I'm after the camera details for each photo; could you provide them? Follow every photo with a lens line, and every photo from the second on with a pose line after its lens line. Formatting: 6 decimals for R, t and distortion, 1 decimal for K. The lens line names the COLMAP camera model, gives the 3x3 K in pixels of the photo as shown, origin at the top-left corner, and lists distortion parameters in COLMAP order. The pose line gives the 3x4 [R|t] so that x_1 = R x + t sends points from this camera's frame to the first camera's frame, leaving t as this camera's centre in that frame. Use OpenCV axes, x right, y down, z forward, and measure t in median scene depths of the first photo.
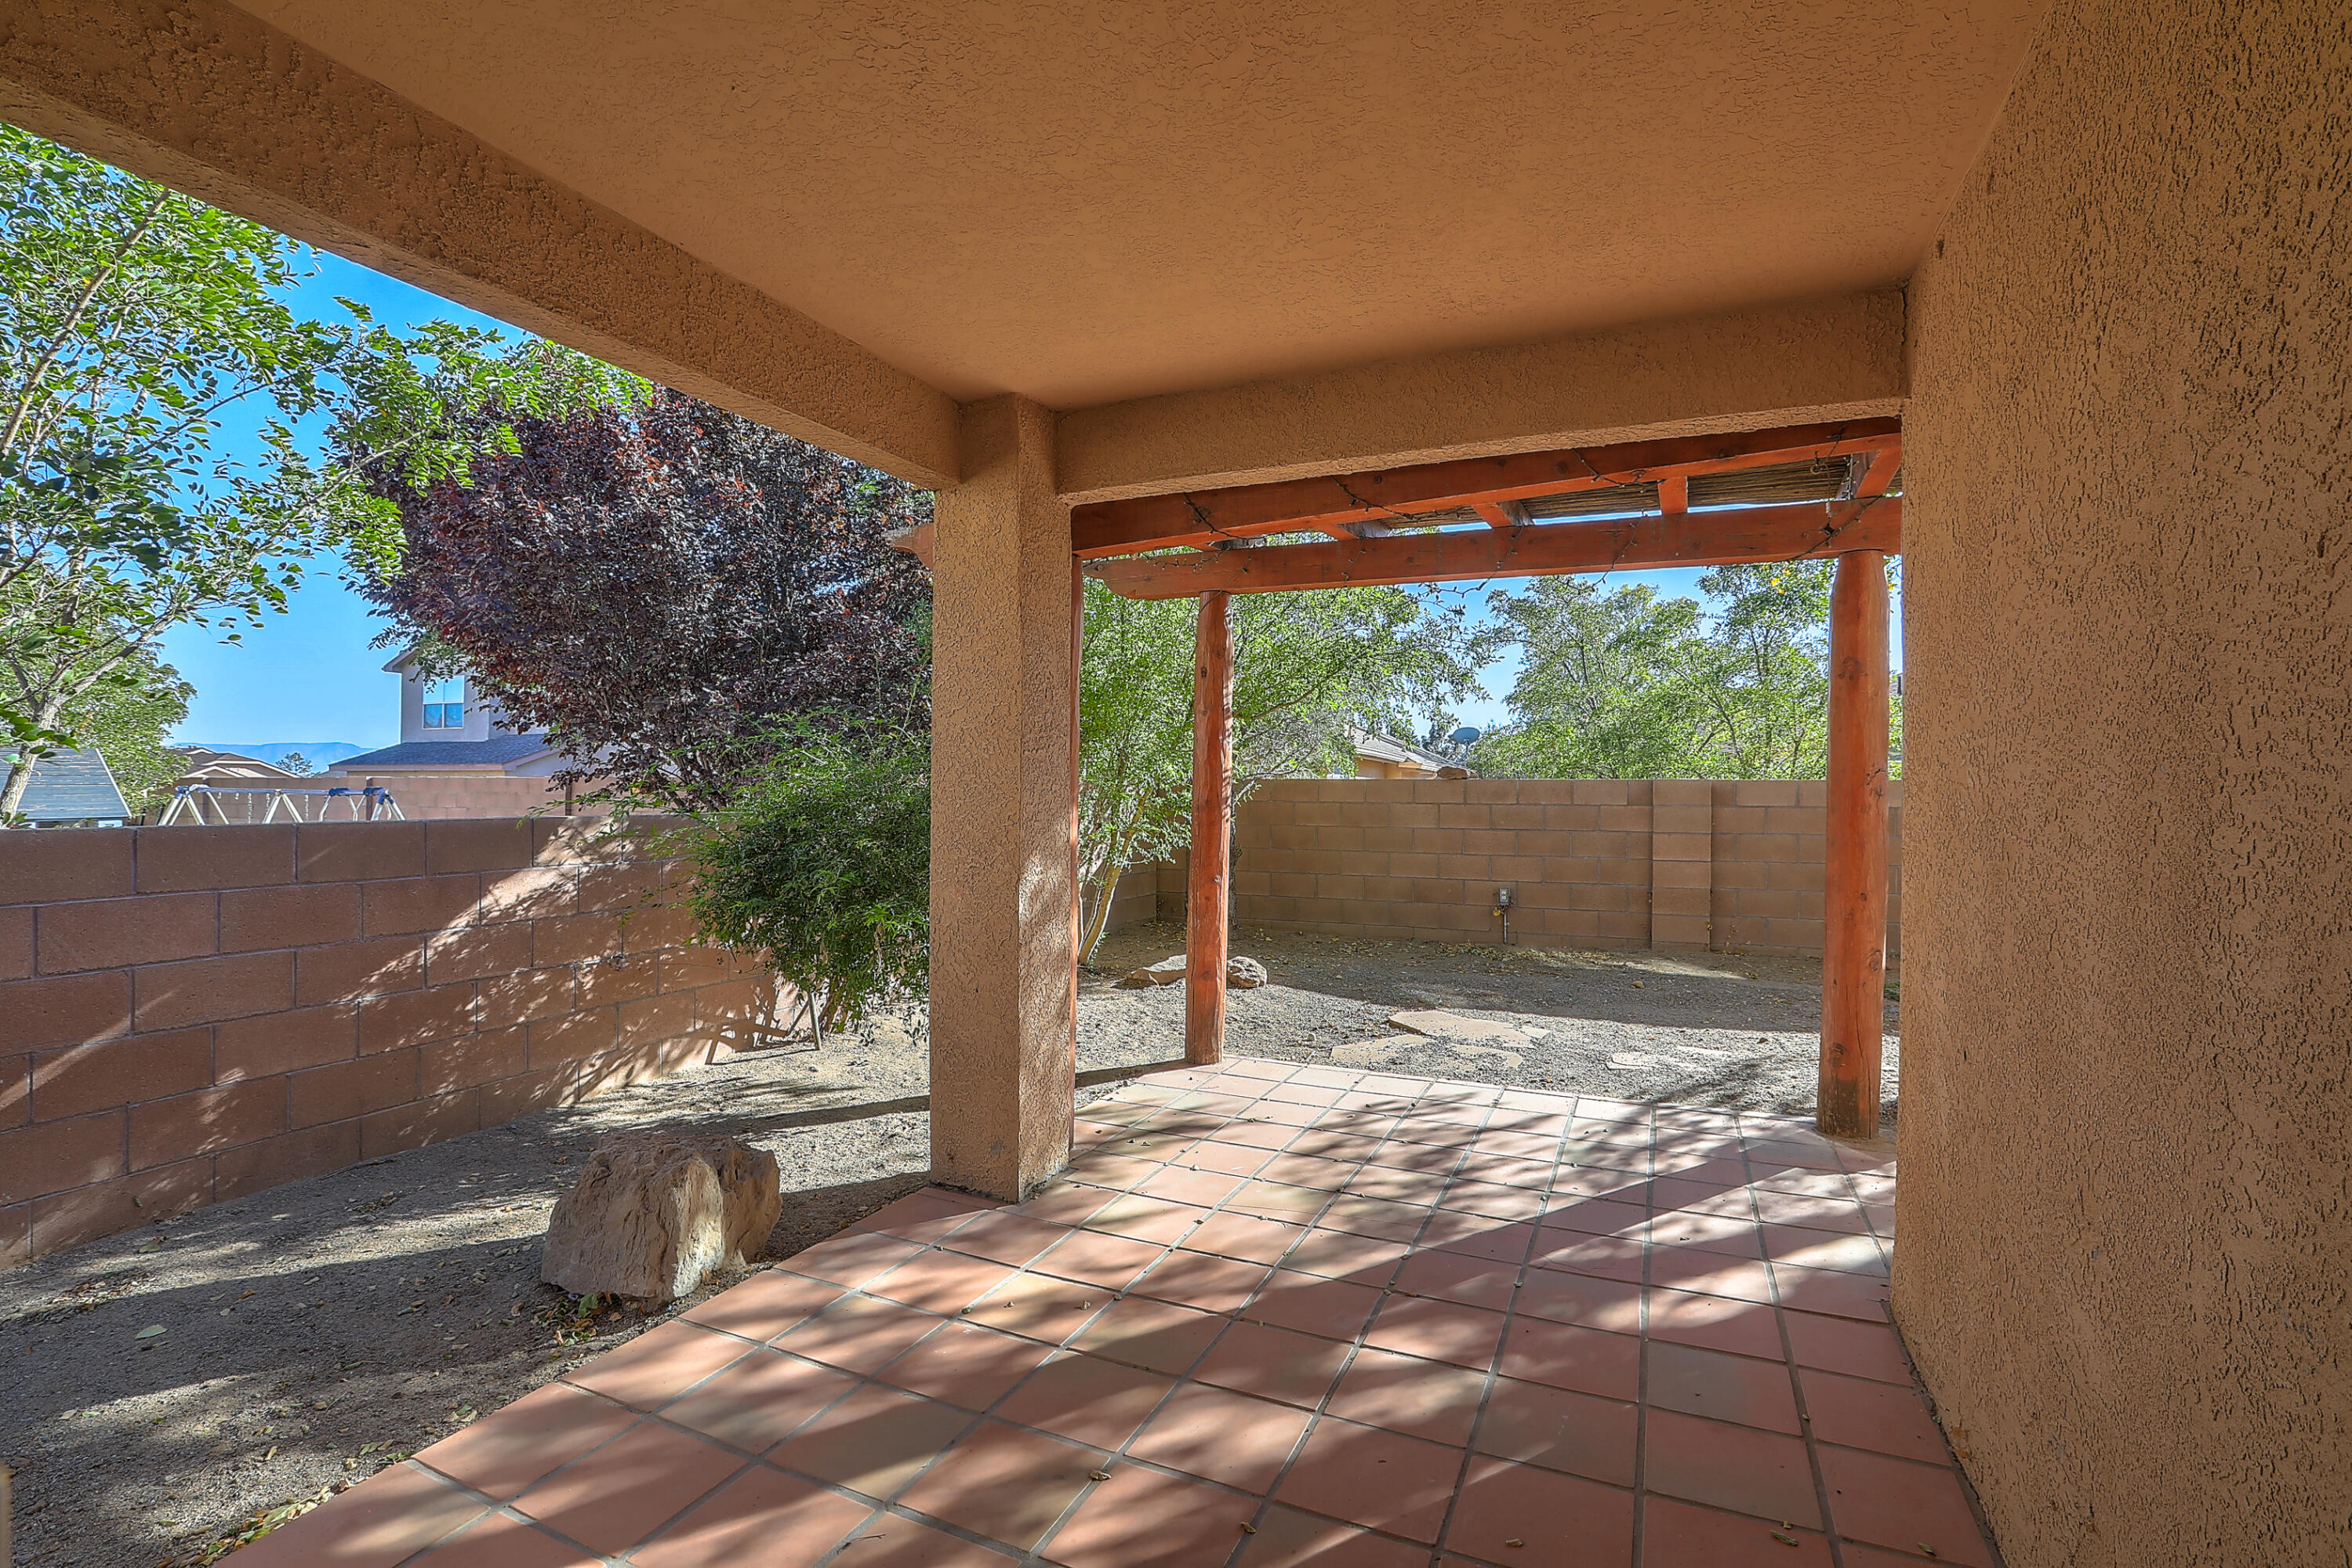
lens RADIAL K [[1066.0, 0, 1179.4], [0, 1066.0, 782.7], [0, 0, 1]] dist [-0.044165, 0.014986]
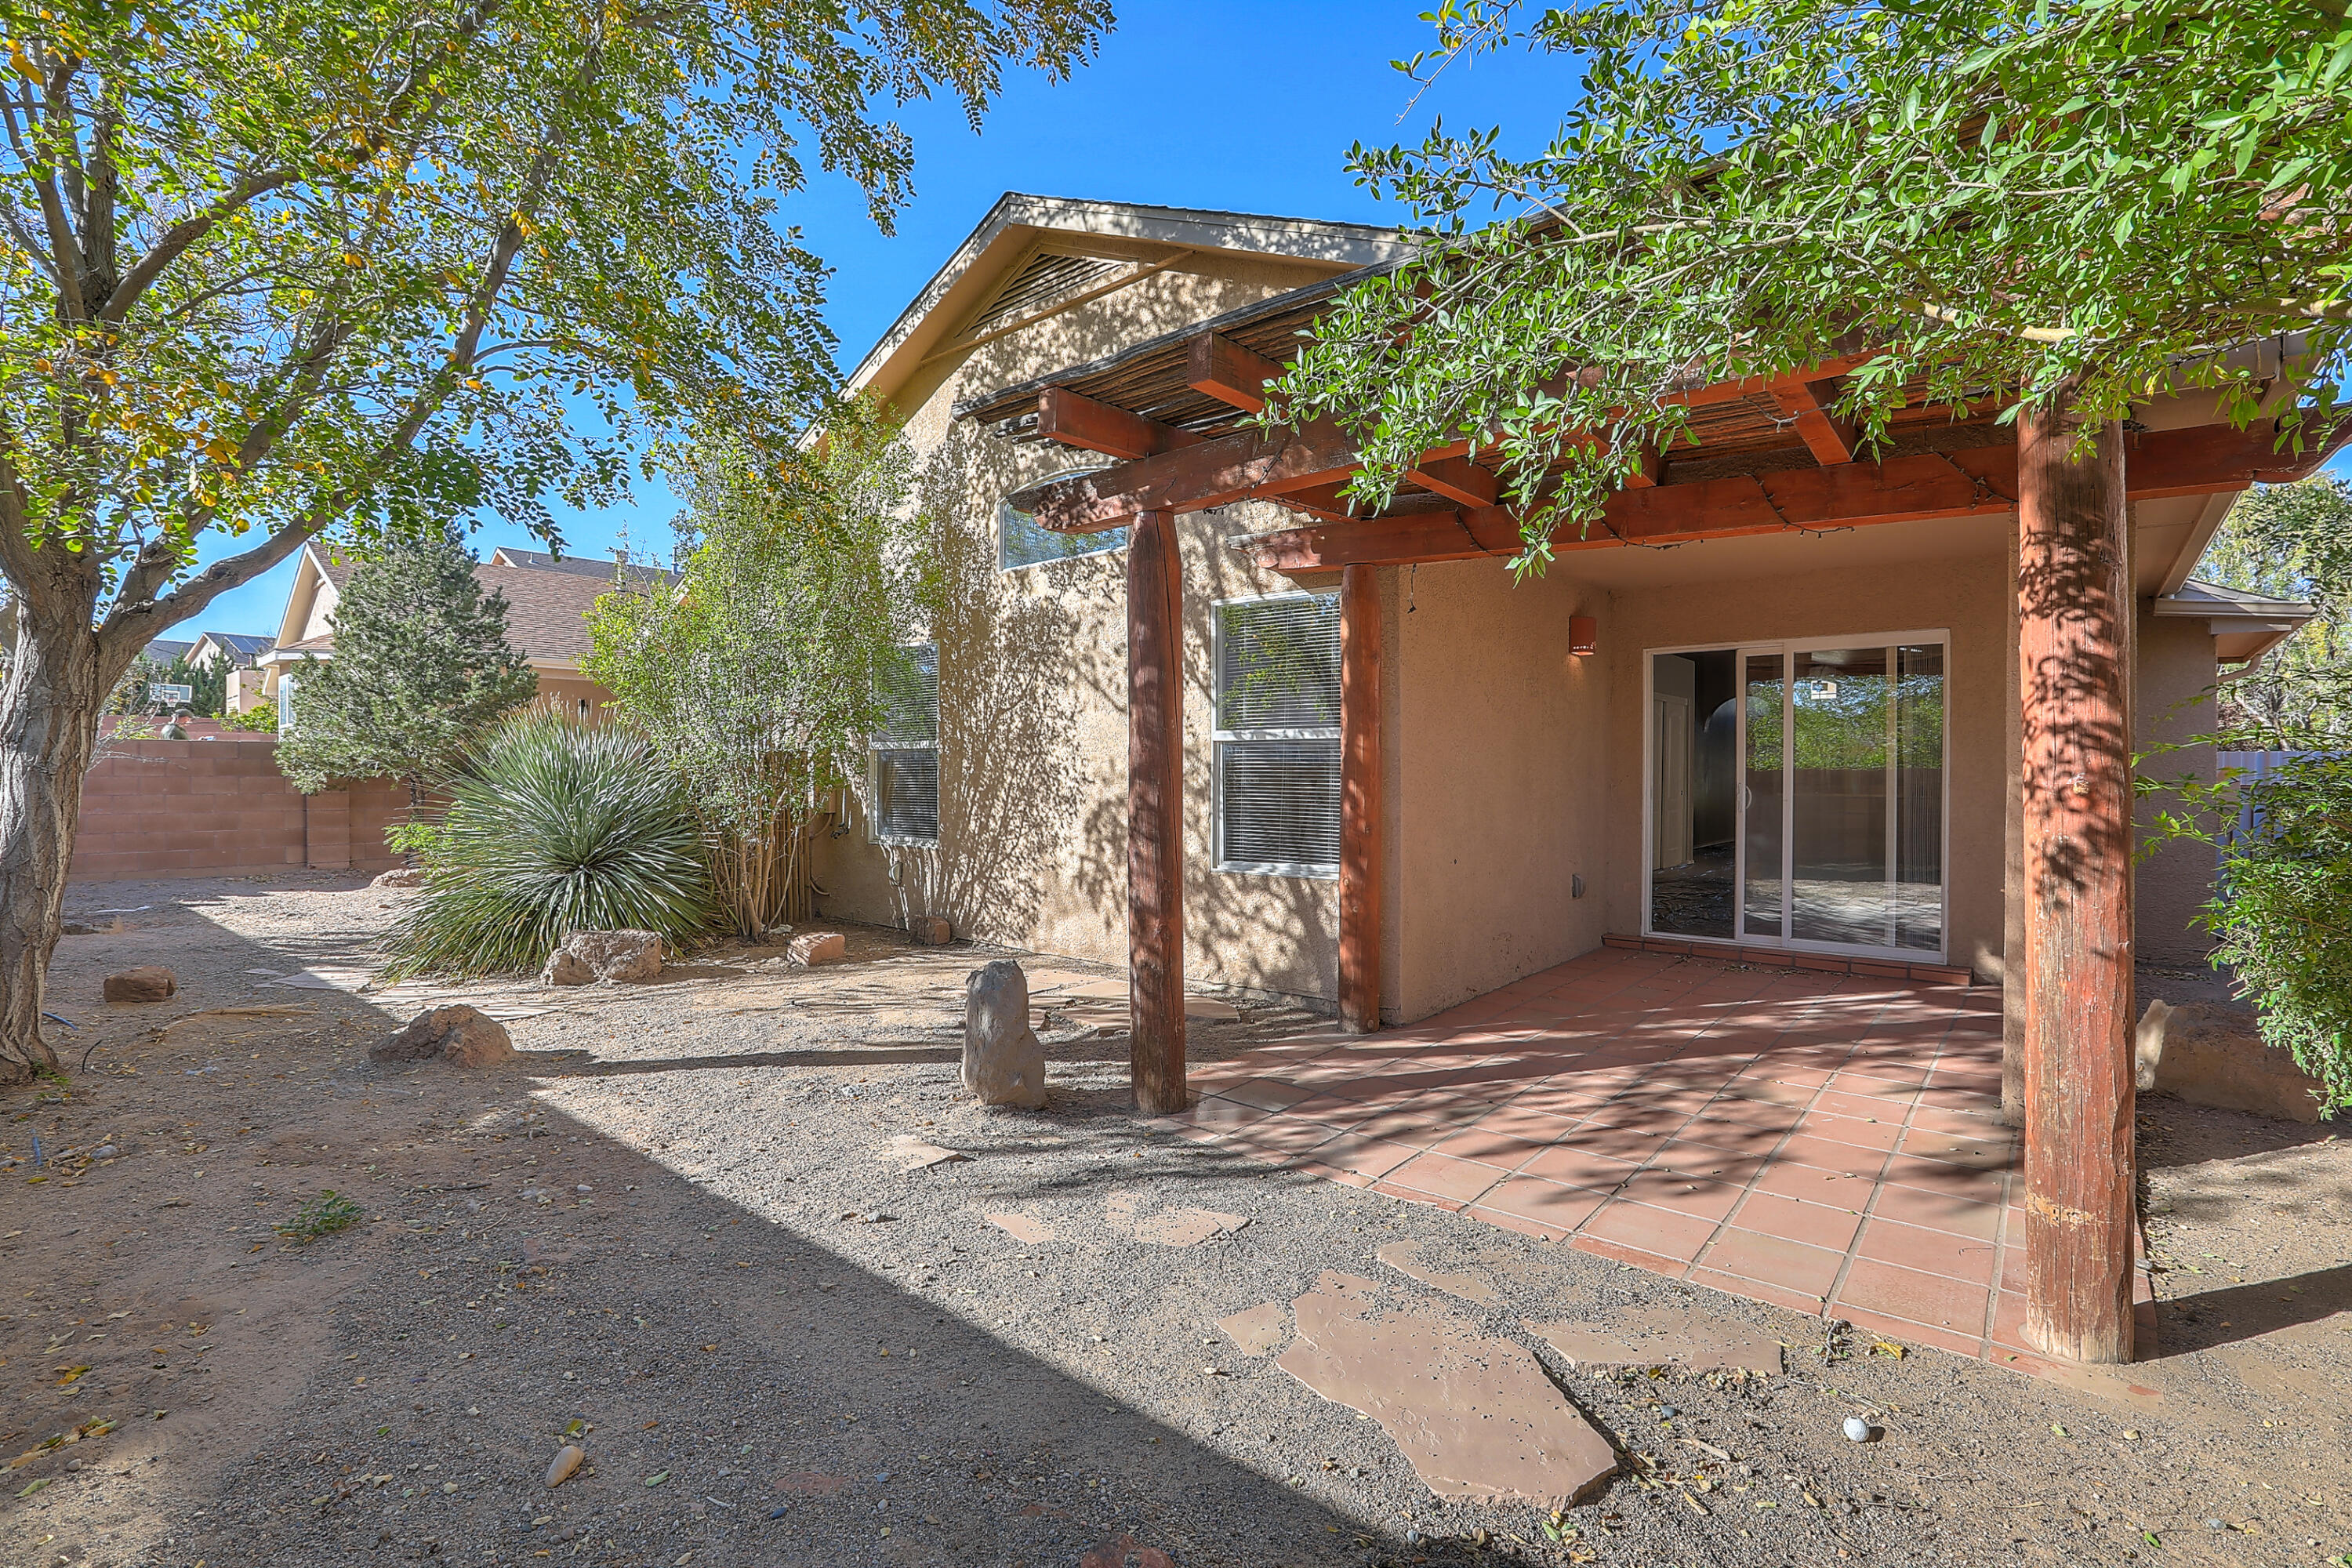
lens RADIAL K [[1082.3, 0, 1155.0], [0, 1082.3, 778.8], [0, 0, 1]] dist [-0.059407, 0.035378]
pose [[-0.950559, -0.006944, 0.310466, 0.284993], [-0.006161, 0.999975, 0.003503, 0.021614], [-0.310483, 0.001417, -0.950578, 1.641575]]
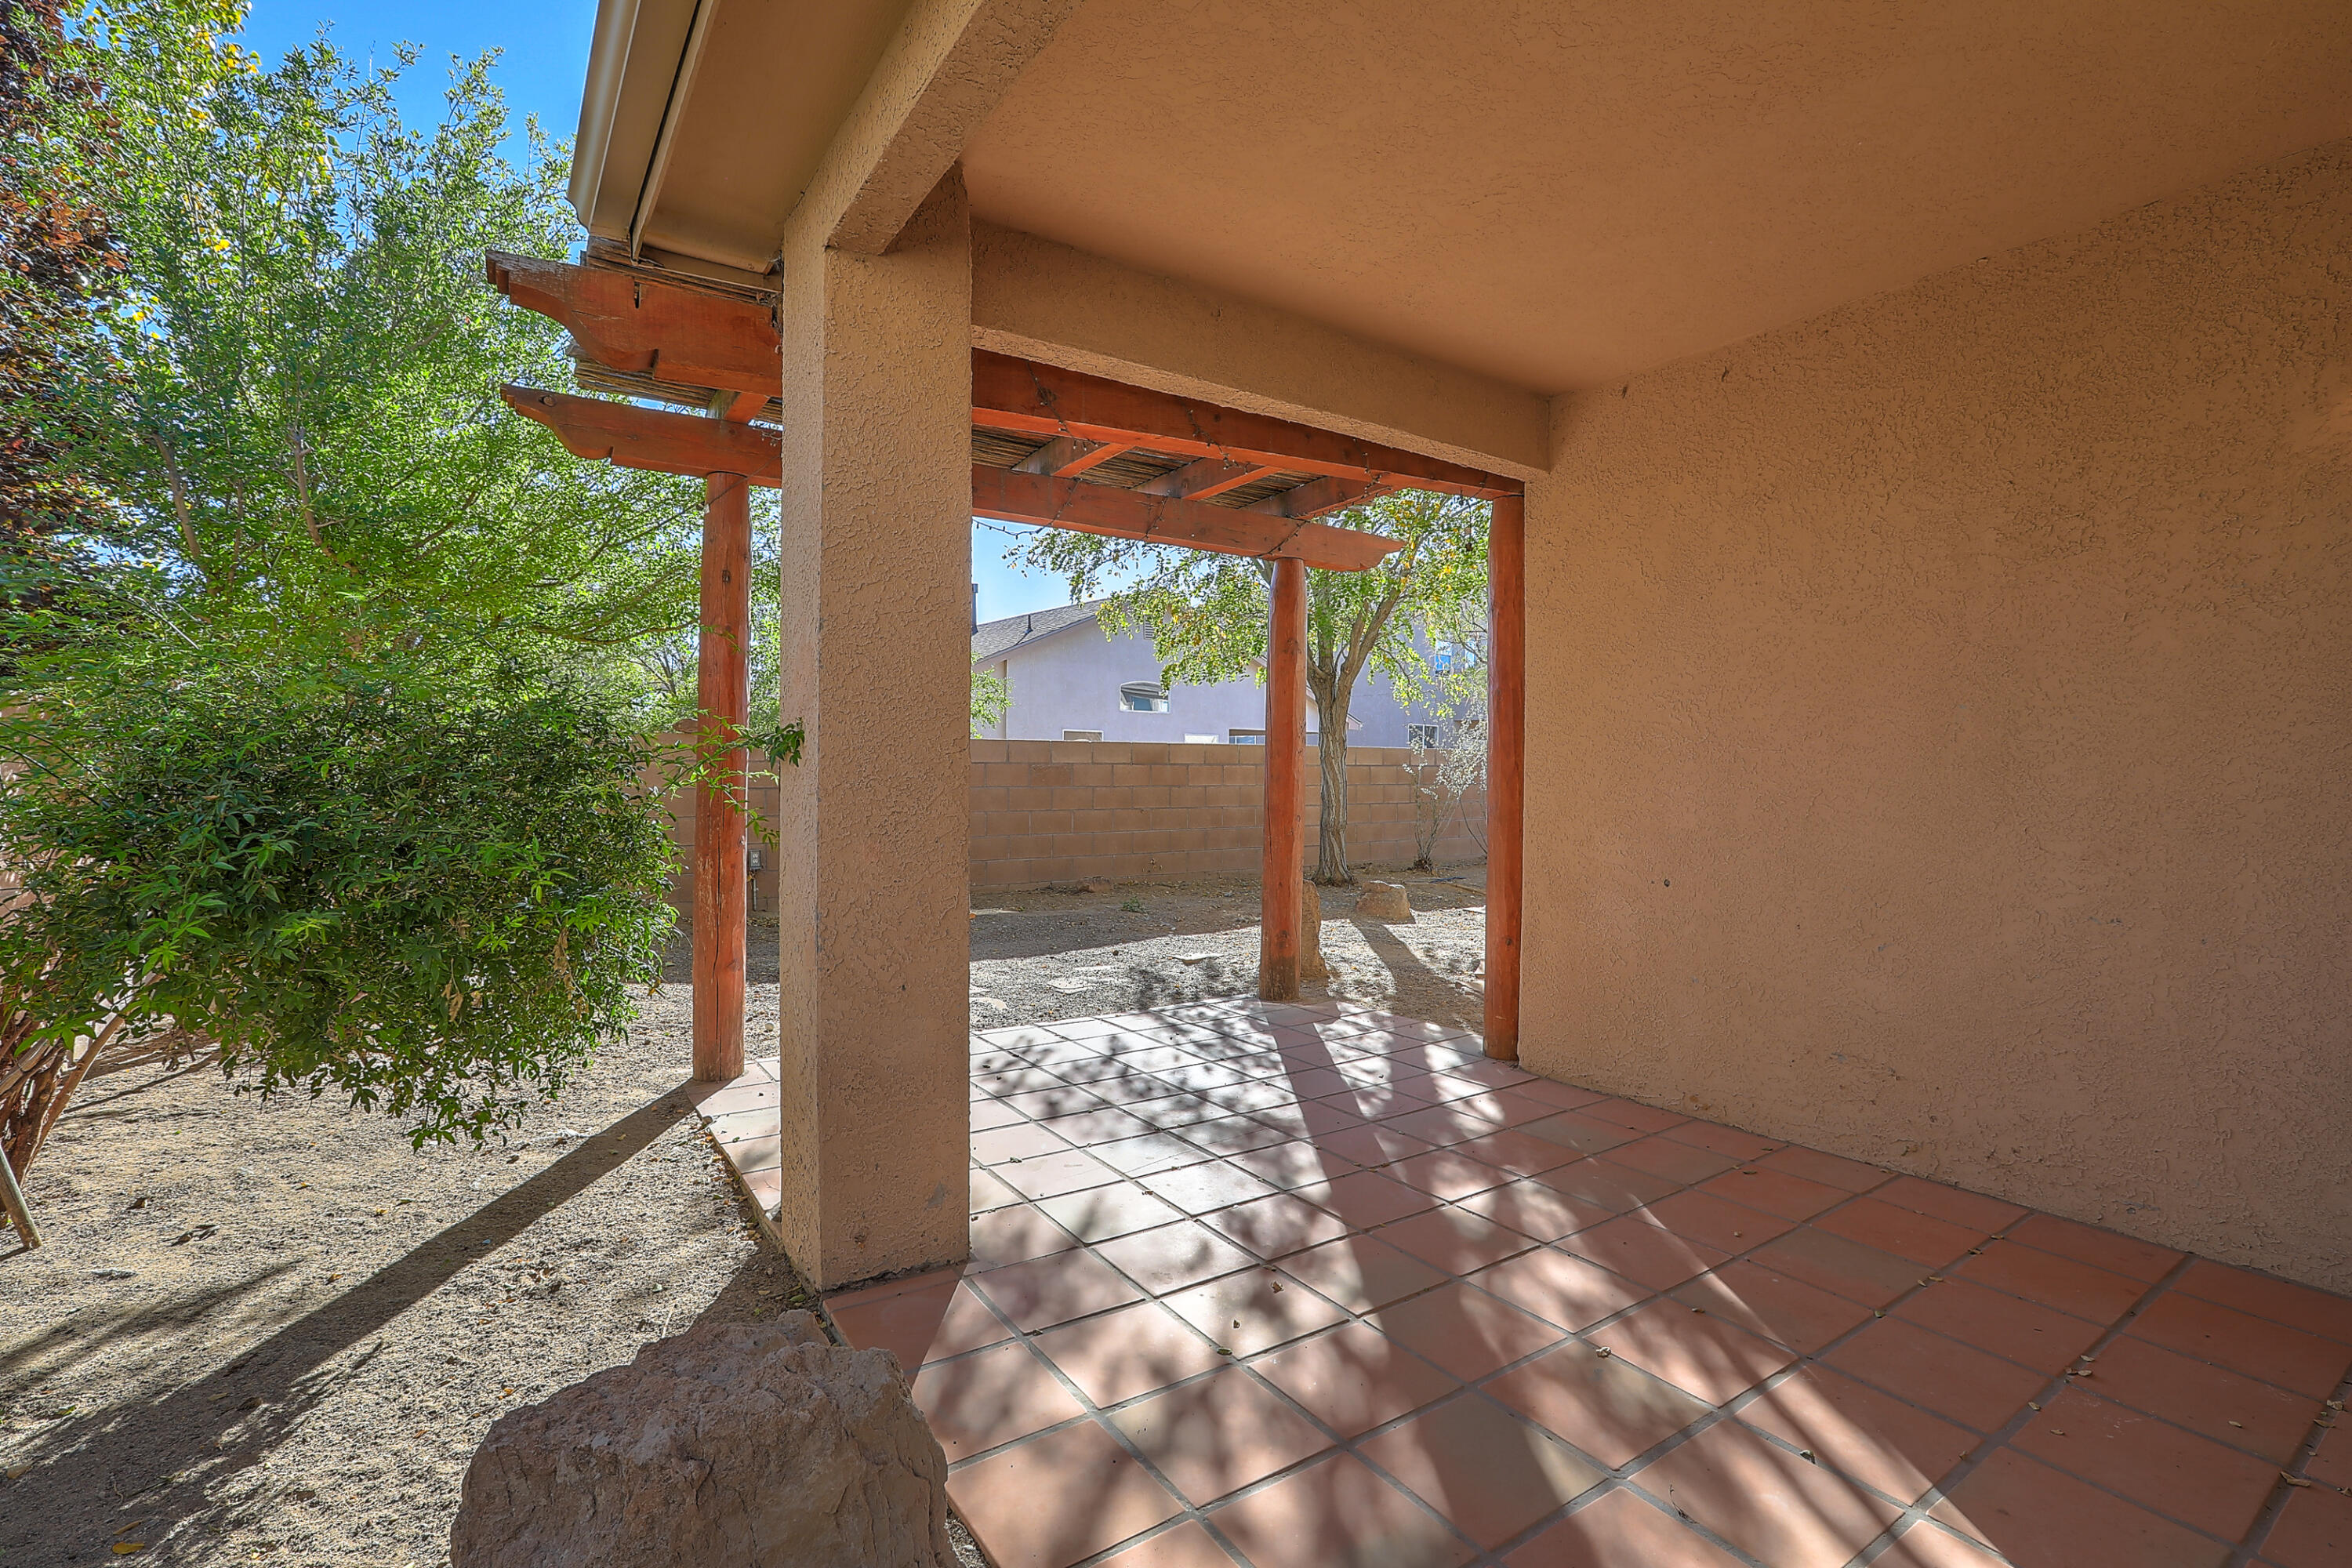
lens RADIAL K [[1066.0, 0, 1179.4], [0, 1066.0, 782.7], [0, 0, 1]] dist [-0.044165, 0.014986]
pose [[0.533112, -0.013237, 0.845941, -0.469751], [-0.006224, 0.999789, 0.019567, 0.031131], [-0.846022, -0.015697, 0.532917, 0.326606]]
